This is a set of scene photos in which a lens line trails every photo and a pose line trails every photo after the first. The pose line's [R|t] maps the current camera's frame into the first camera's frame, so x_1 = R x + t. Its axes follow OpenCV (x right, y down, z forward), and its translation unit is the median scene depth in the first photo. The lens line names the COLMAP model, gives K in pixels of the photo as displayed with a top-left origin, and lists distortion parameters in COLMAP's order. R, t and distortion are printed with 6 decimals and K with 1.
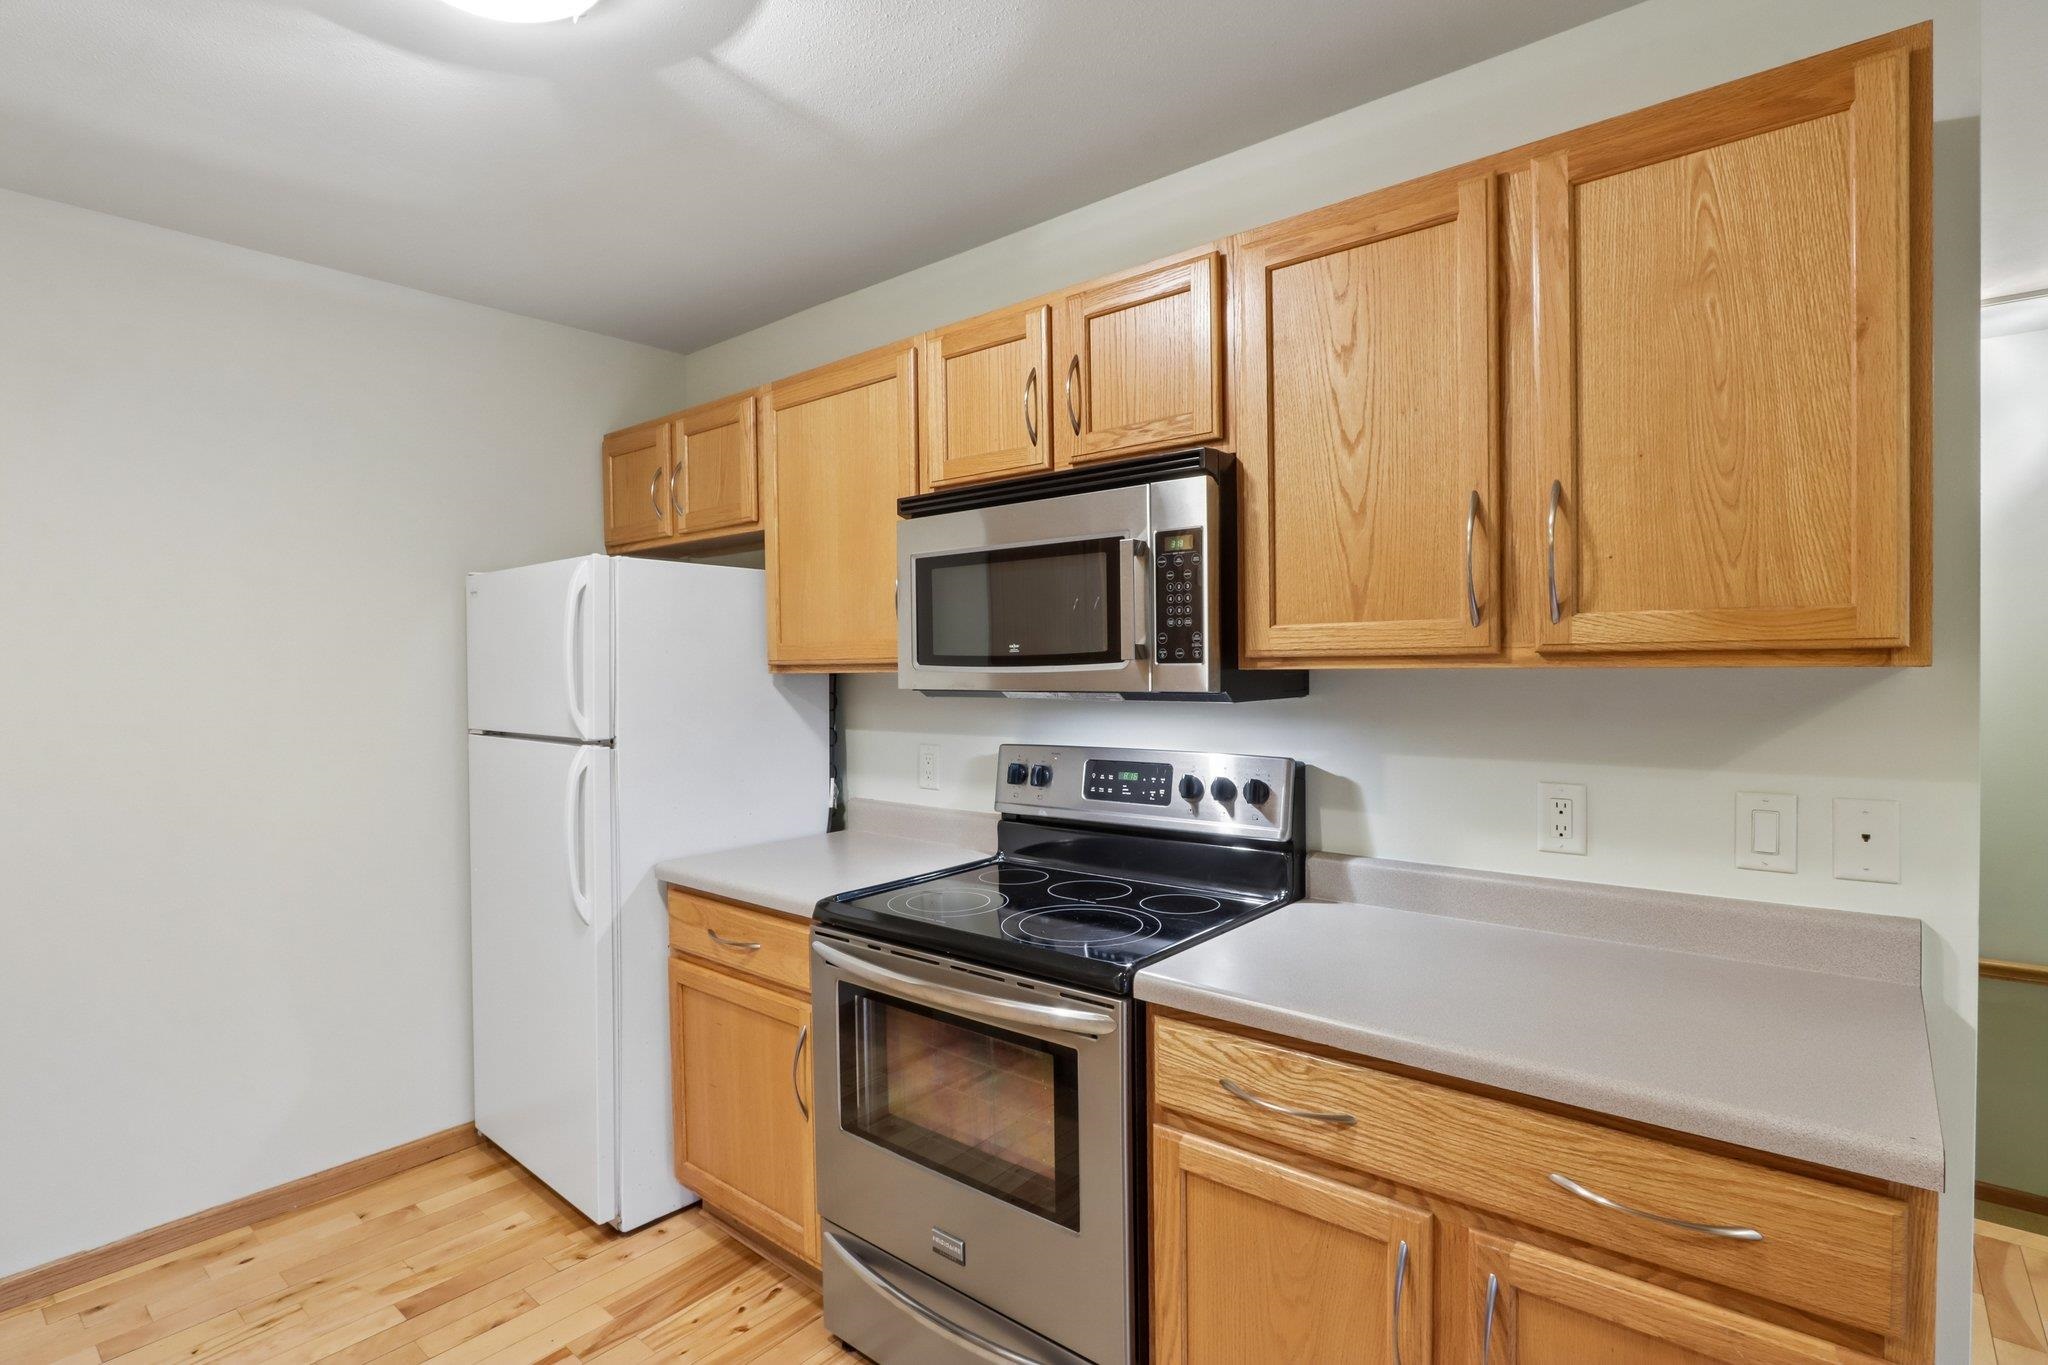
lens RADIAL K [[1002.1, 0, 968.1], [0, 1002.1, 690.5], [0, 0, 1]] dist [-0.021961, 0.003439]
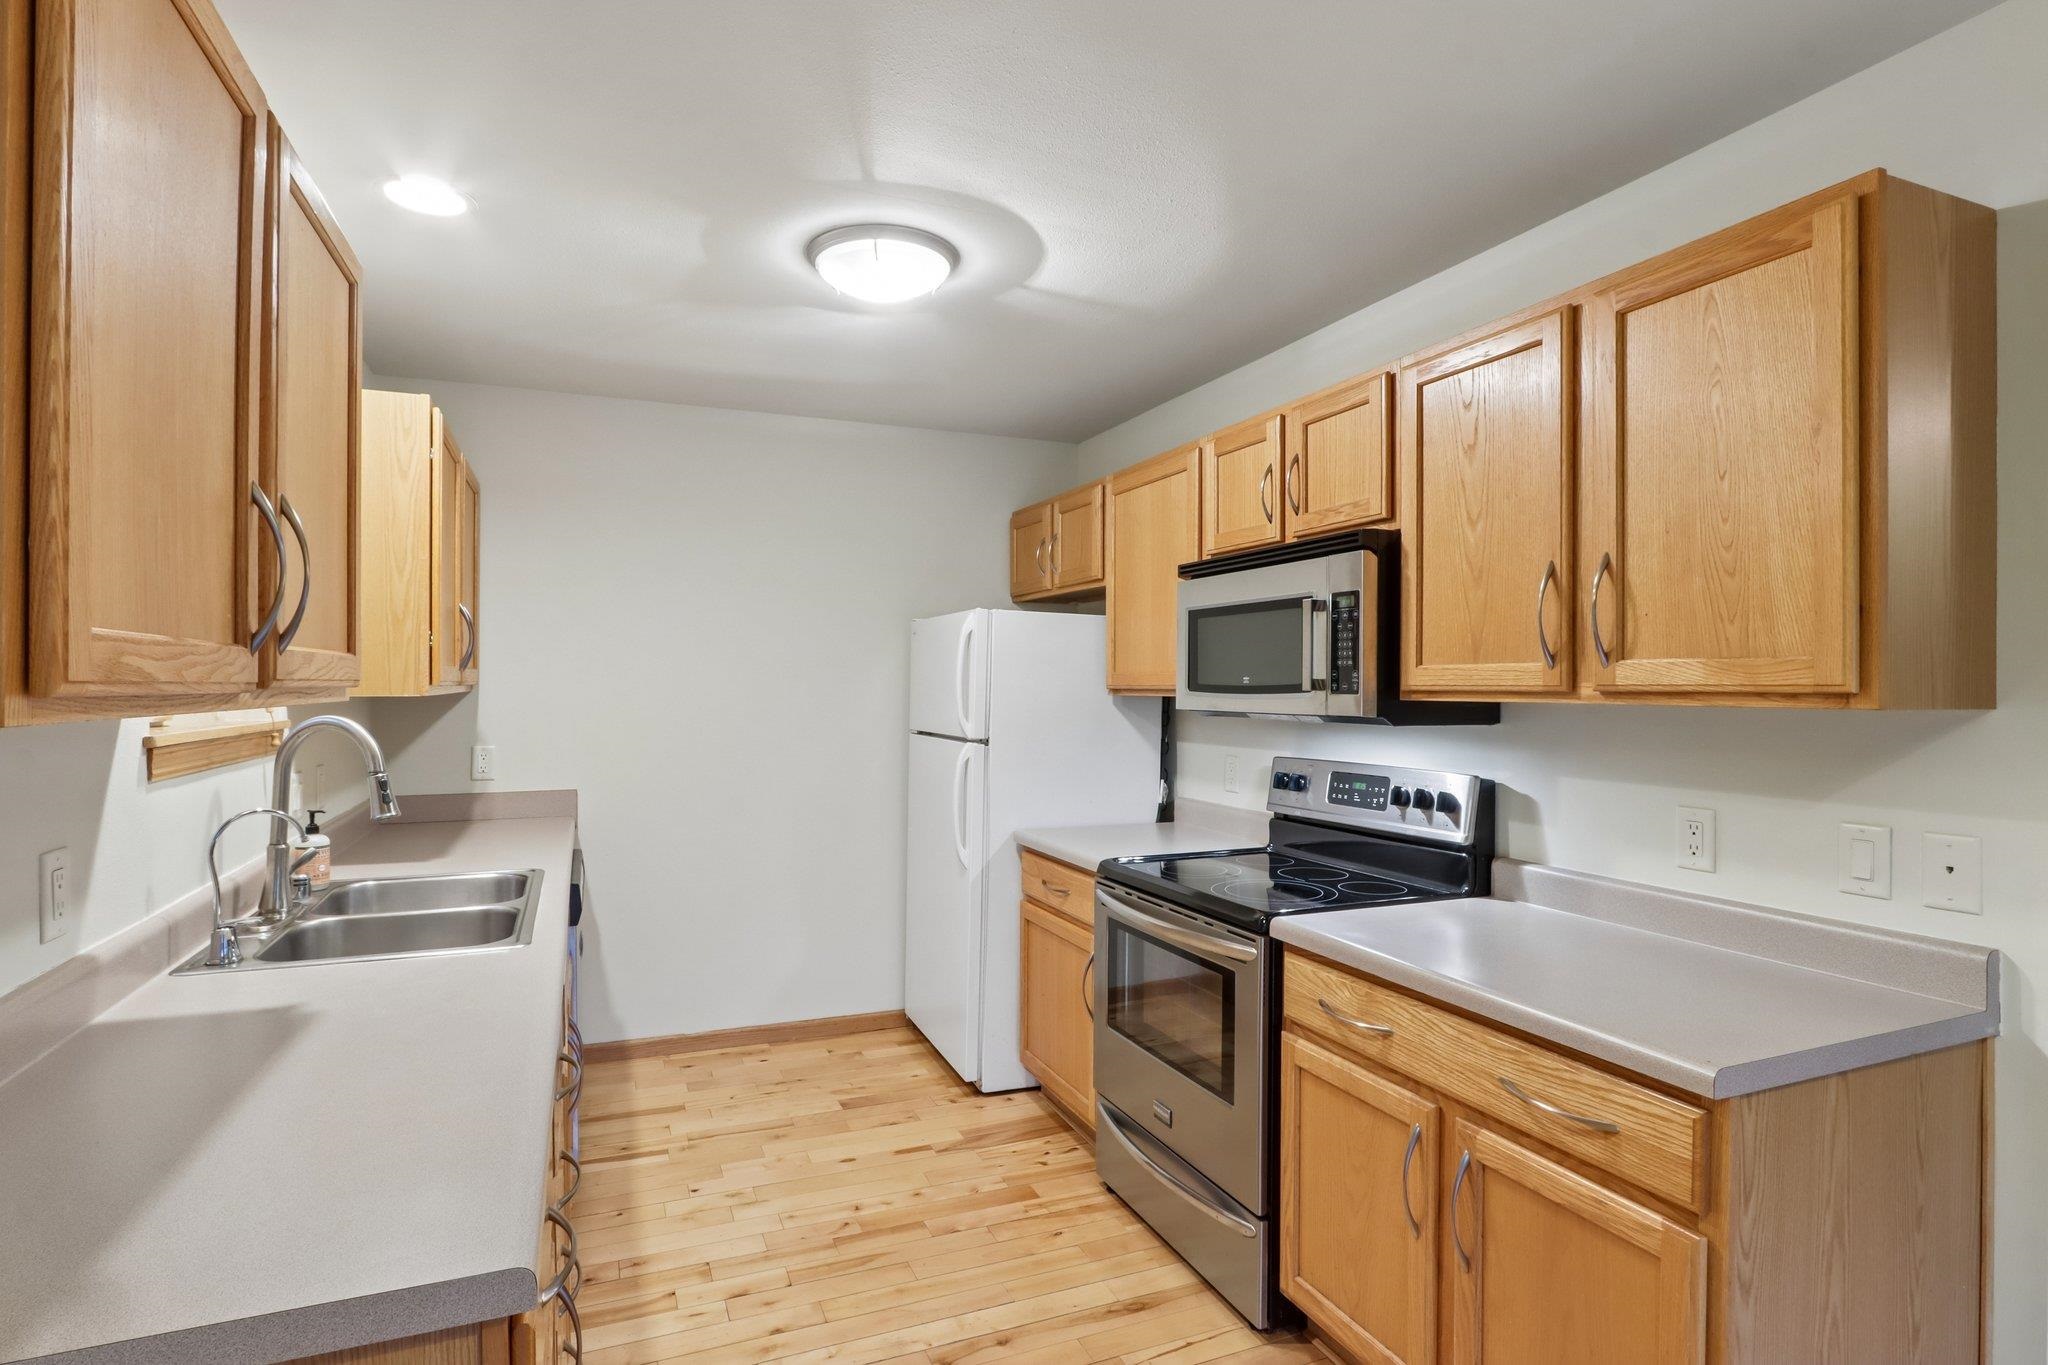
lens RADIAL K [[1002.1, 0, 969.5], [0, 1002.1, 692.6], [0, 0, 1]] dist [-0.021961, 0.003439]
pose [[0.886877, 0.021137, -0.461522, 0.334738], [-0.029754, 0.999492, -0.011401, 0.000204], [0.461046, 0.023844, 0.887056, -0.328796]]
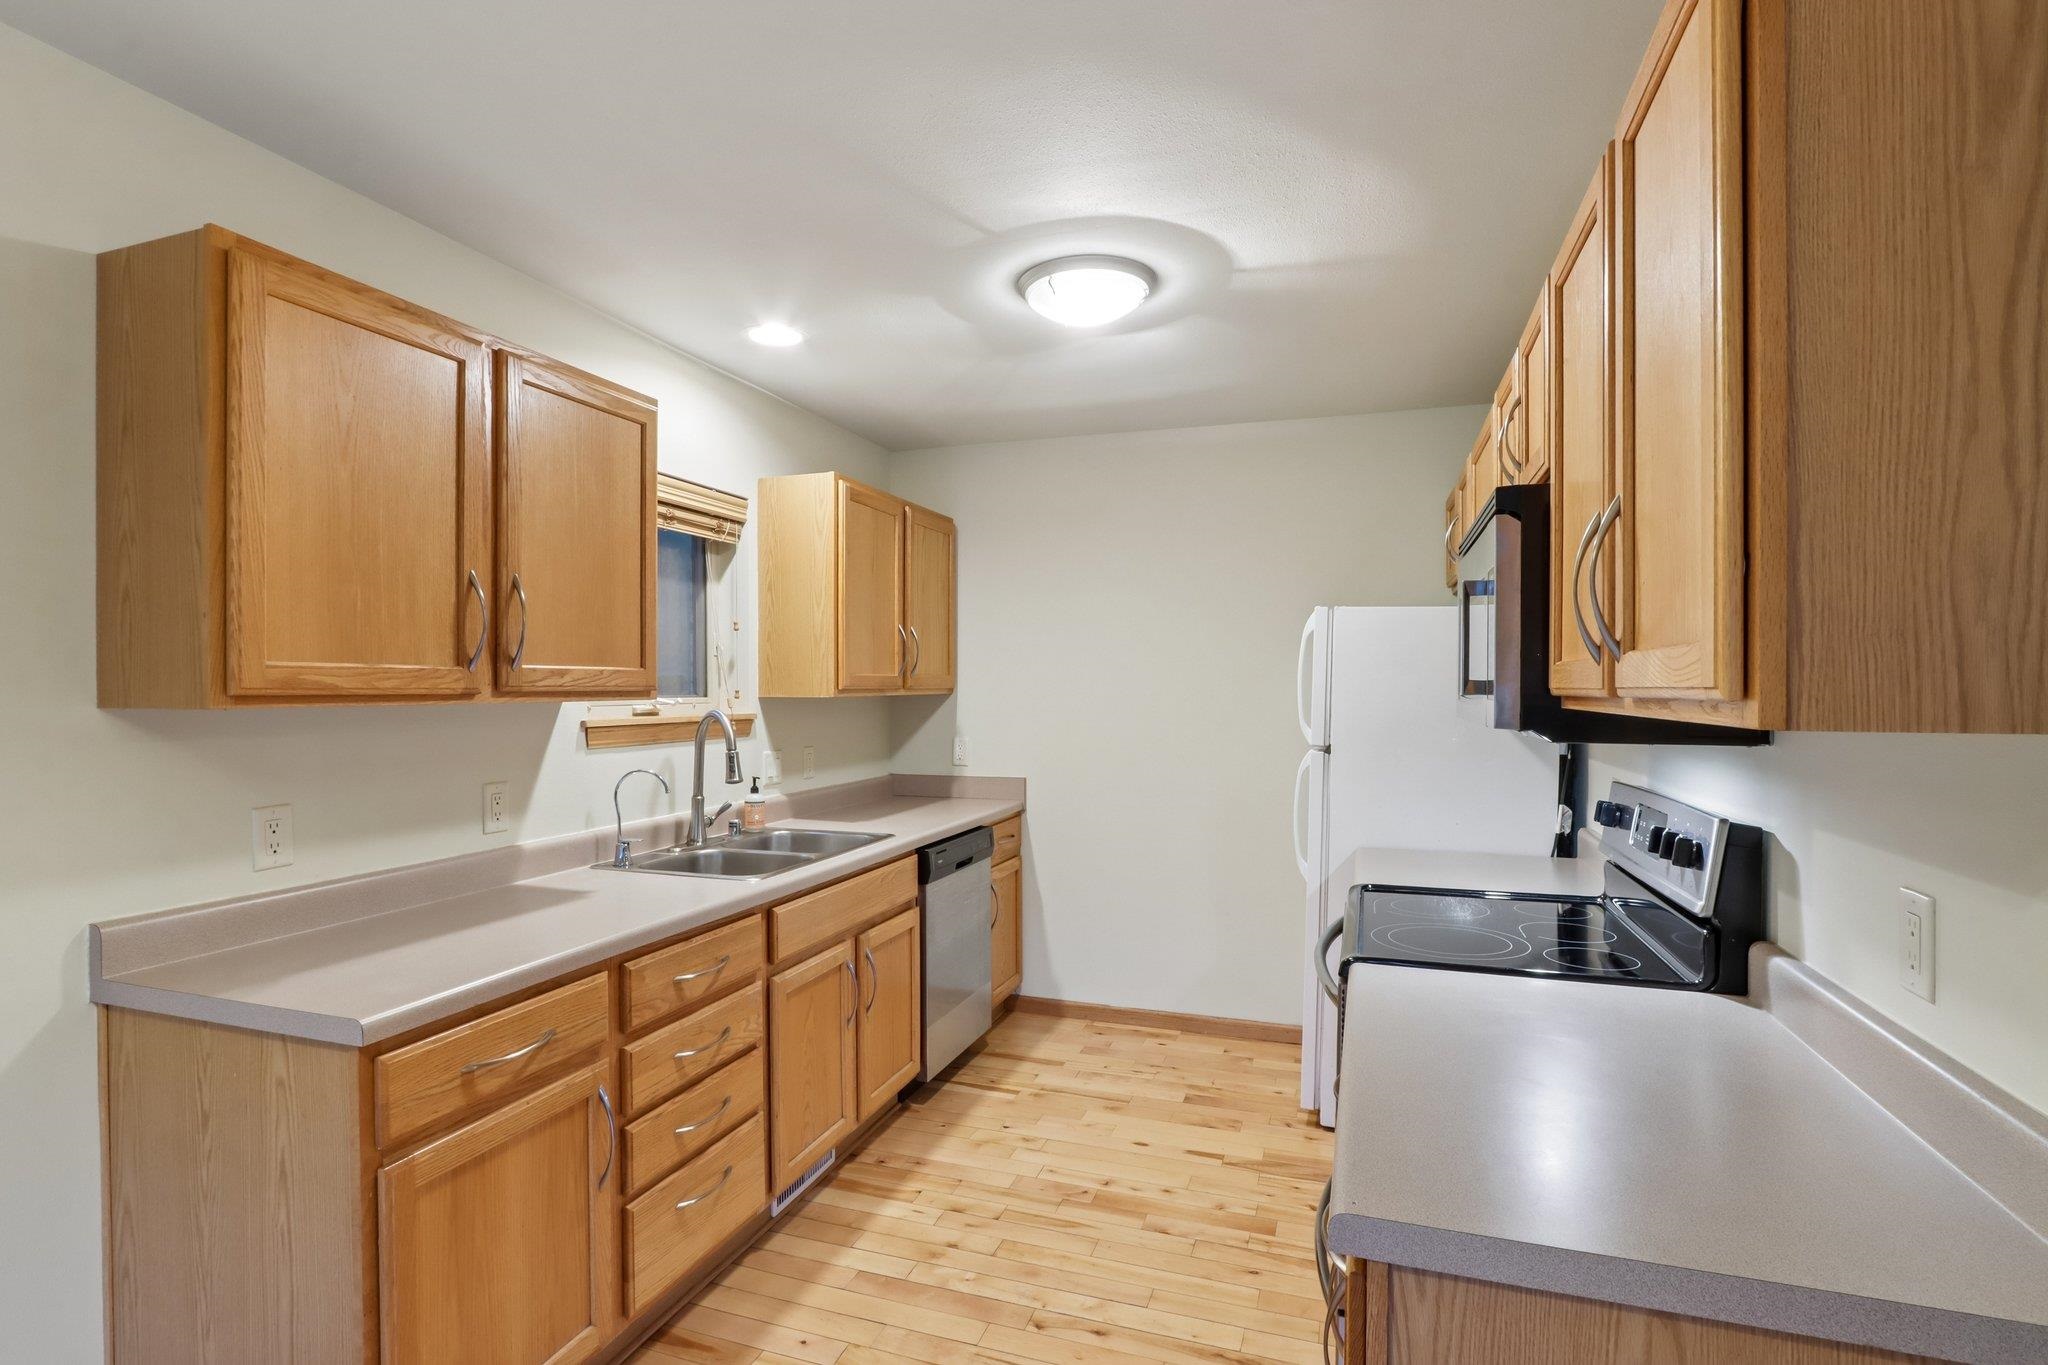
lens RADIAL K [[1002.1, 0, 996.6], [0, 1002.1, 694.0], [0, 0, 1]] dist [-0.021961, 0.003439]
pose [[0.362521, 0.023131, -0.931689, 0.857916], [-0.031887, 0.999414, 0.012405, -0.025949], [0.931430, 0.025212, 0.363046, 0.141431]]
